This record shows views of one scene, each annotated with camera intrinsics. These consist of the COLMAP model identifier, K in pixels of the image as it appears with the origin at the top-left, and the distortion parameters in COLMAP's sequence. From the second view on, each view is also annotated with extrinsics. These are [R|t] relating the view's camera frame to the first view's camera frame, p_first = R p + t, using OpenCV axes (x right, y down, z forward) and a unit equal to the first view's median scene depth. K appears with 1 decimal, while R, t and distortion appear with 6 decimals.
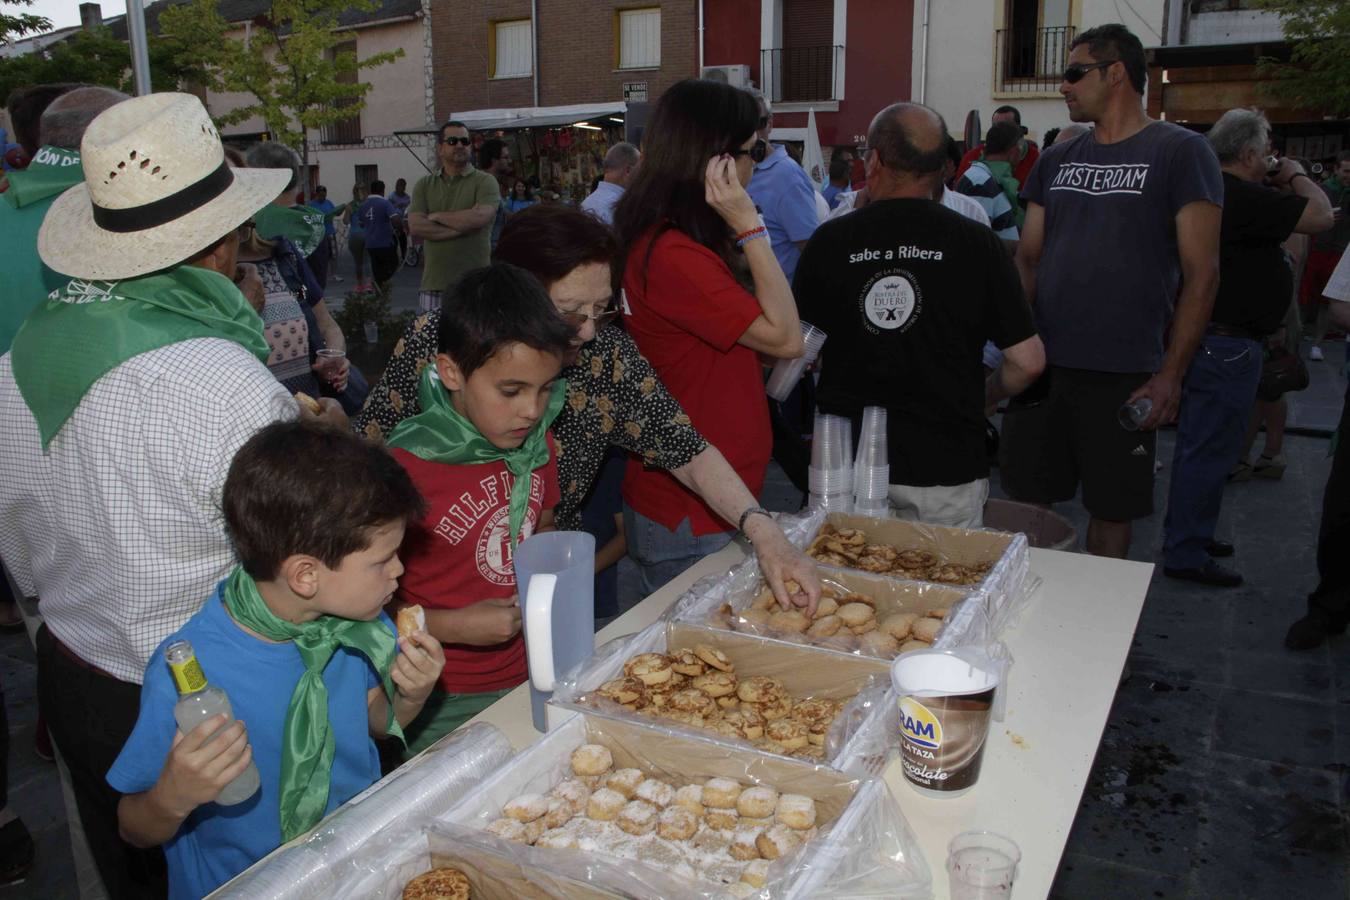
lens RADIAL K [[1121.7, 0, 673.7], [0, 1121.7, 456.5], [0, 0, 1]] dist [-0.169406, 0.148795]
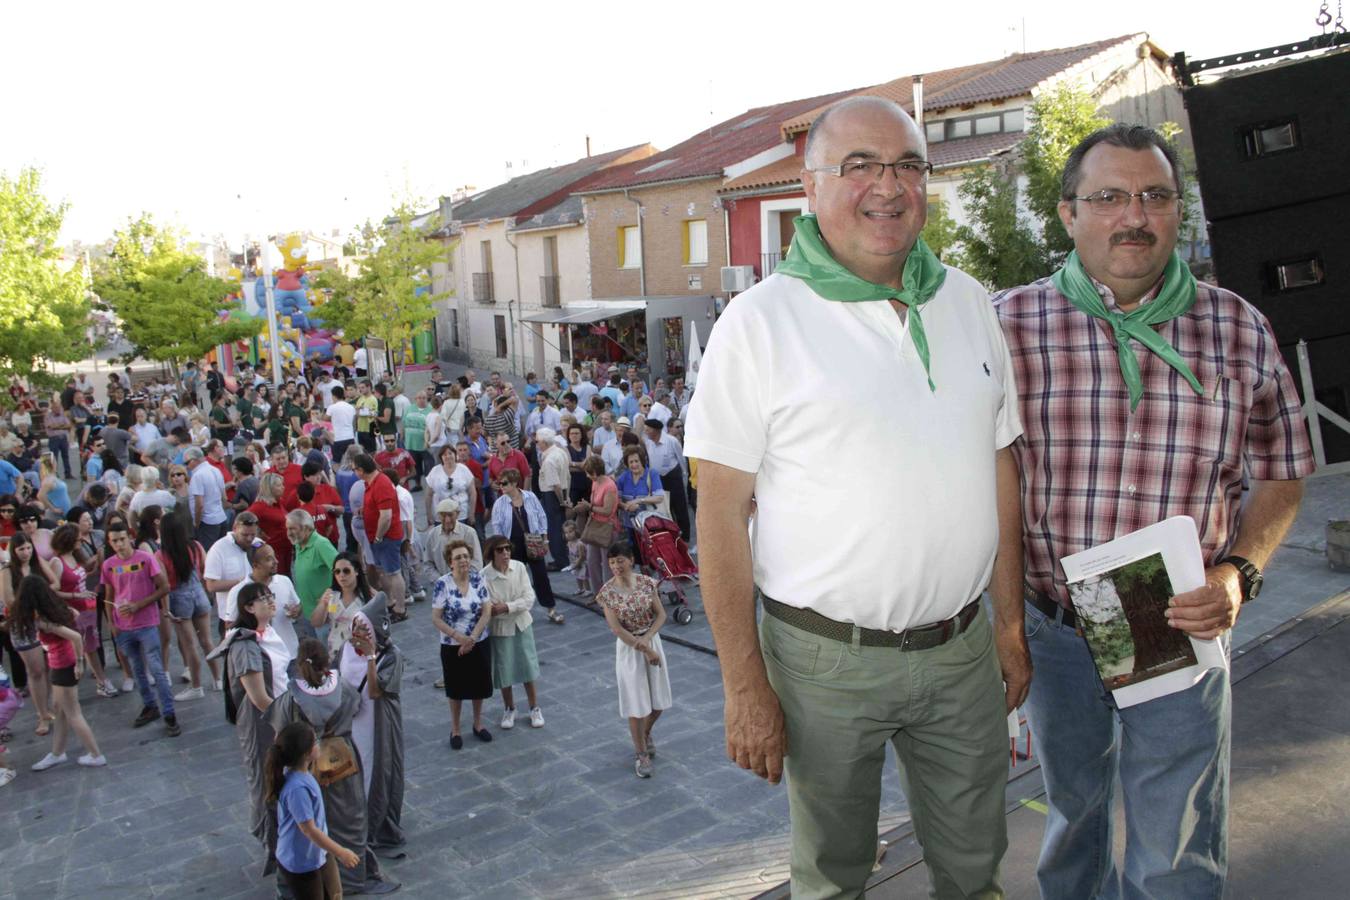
lens RADIAL K [[1132.7, 0, 669.2], [0, 1132.7, 466.7], [0, 0, 1]] dist [-0.182259, 0.156391]
pose [[0.899841, 0.044438, -0.433949, 1.063296], [-0.067614, 0.996984, -0.038109, -0.092946], [0.430946, 0.063633, 0.900131, -0.482581]]
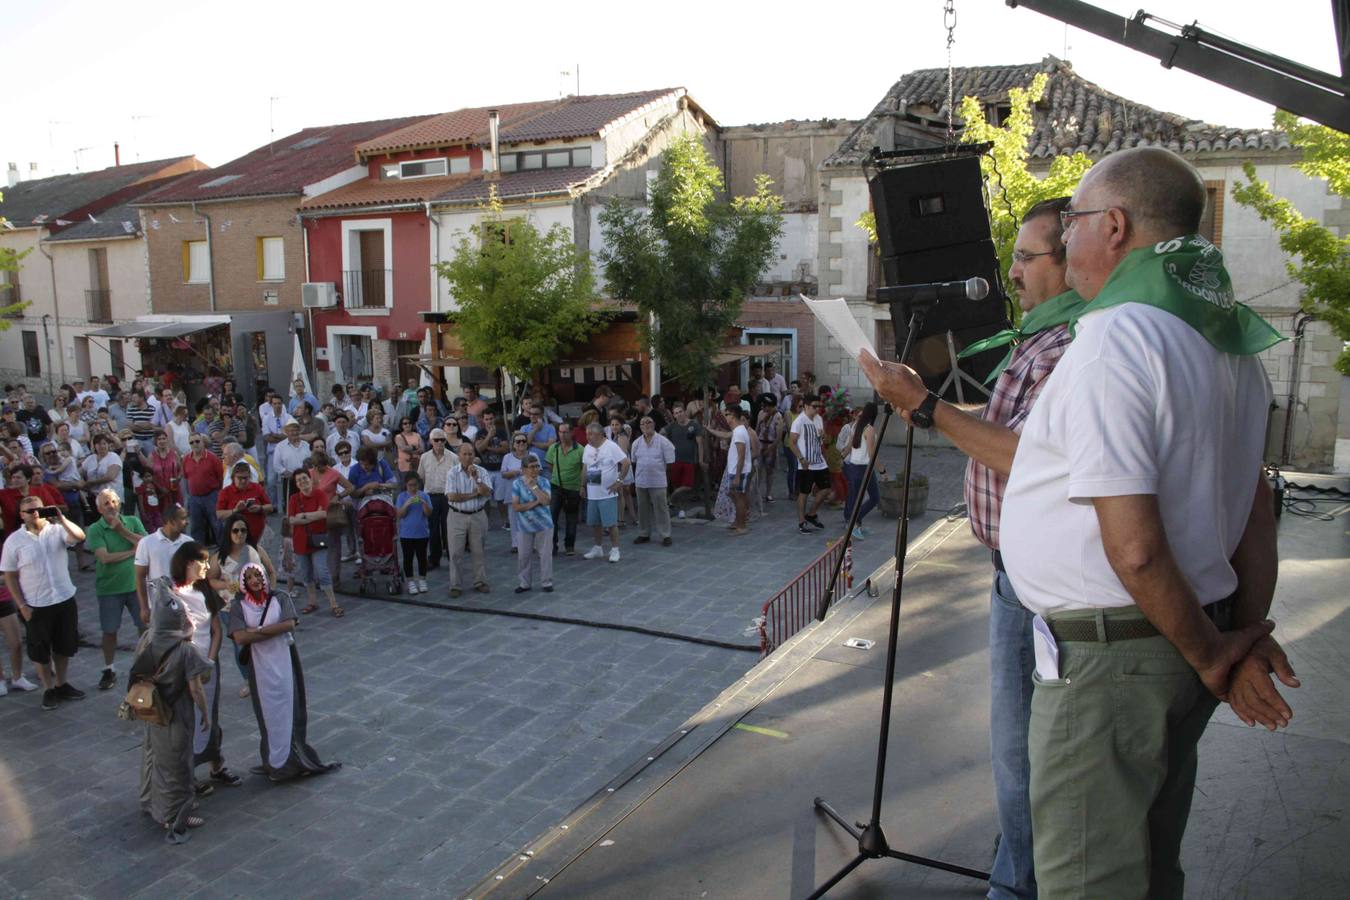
lens RADIAL K [[1132.4, 0, 673.9], [0, 1132.4, 489.9], [0, 0, 1]] dist [-0.176308, 0.150080]
pose [[1.000000, 0.000517, 0.000472, 0.910997], [-0.000492, 0.998648, -0.051988, -0.033078], [-0.000498, 0.051988, 0.998648, -0.721131]]
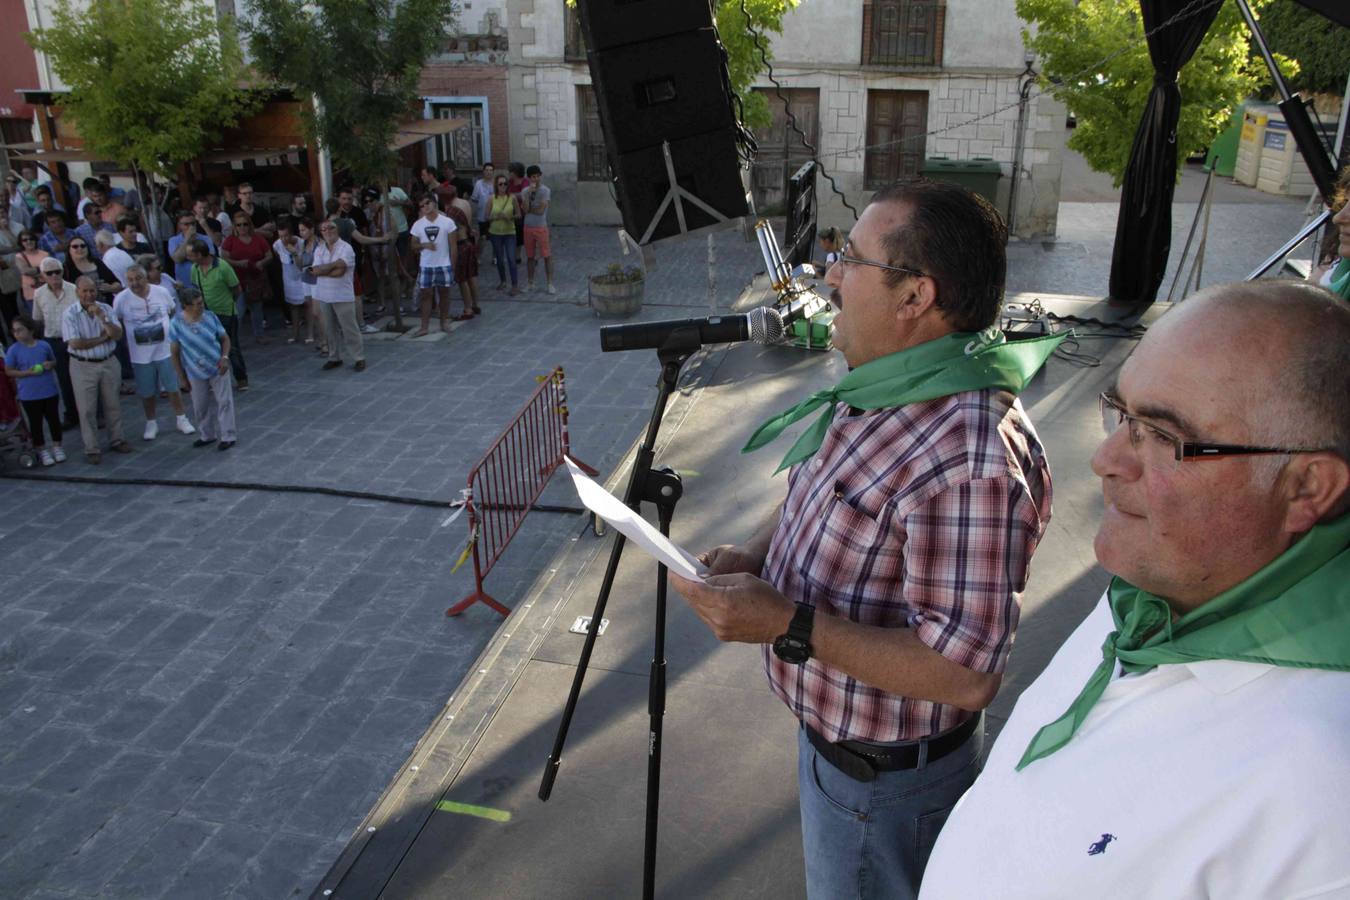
lens RADIAL K [[1187.3, 0, 678.5], [0, 1187.3, 475.9], [0, 0, 1]] dist [-0.160518, 0.182894]
pose [[0.966060, -0.091057, 0.241735, 0.925160], [0.055947, 0.987353, 0.148335, -0.093532], [-0.252185, -0.129776, 0.958937, -0.637991]]
